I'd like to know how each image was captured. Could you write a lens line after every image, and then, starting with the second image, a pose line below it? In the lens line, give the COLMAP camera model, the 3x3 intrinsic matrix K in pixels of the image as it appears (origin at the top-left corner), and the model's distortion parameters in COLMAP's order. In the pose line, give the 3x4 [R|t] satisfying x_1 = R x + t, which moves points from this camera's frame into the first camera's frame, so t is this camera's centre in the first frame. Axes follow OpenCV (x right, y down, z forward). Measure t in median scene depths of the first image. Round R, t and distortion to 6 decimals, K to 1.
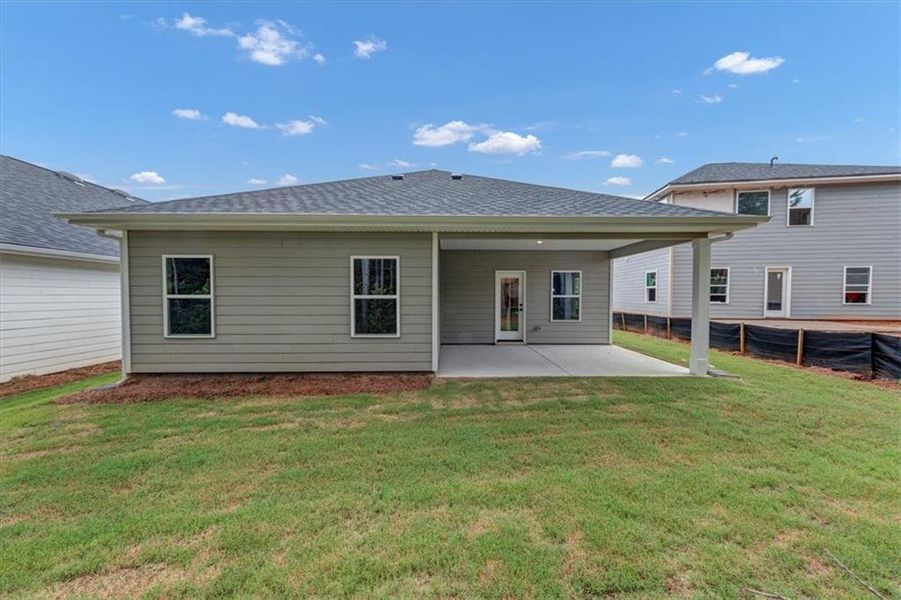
lens RADIAL K [[318.8, 0, 451.2], [0, 318.8, 303.8], [0, 0, 1]] dist [-0.000029, -0.000036]
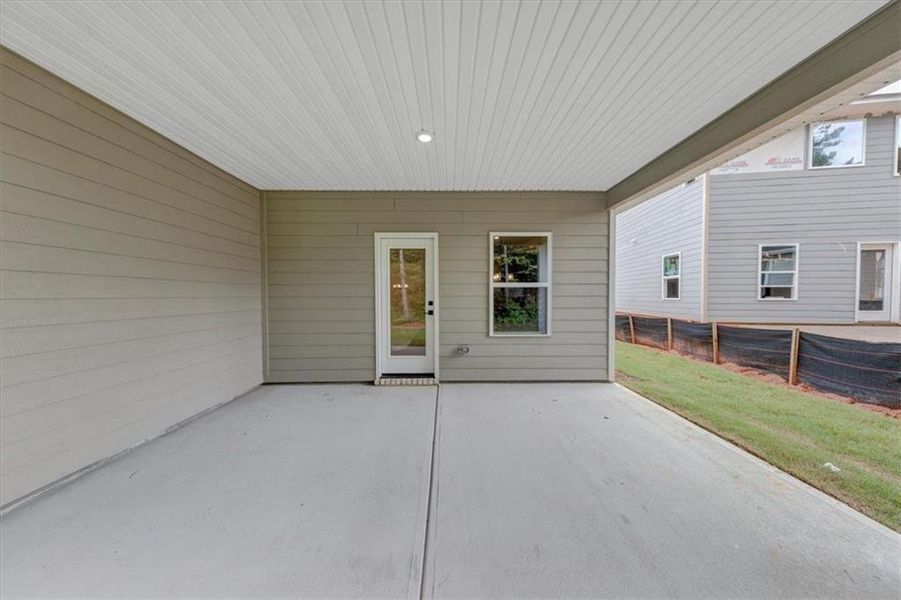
lens RADIAL K [[318.8, 0, 451.2], [0, 318.8, 303.8], [0, 0, 1]] dist [-0.000029, -0.000036]
pose [[0.999981, -0.003944, -0.004785, 0.204099], [0.003945, 0.999992, 0.000251, 0.004046], [0.004784, -0.000270, 0.999989, 0.404995]]
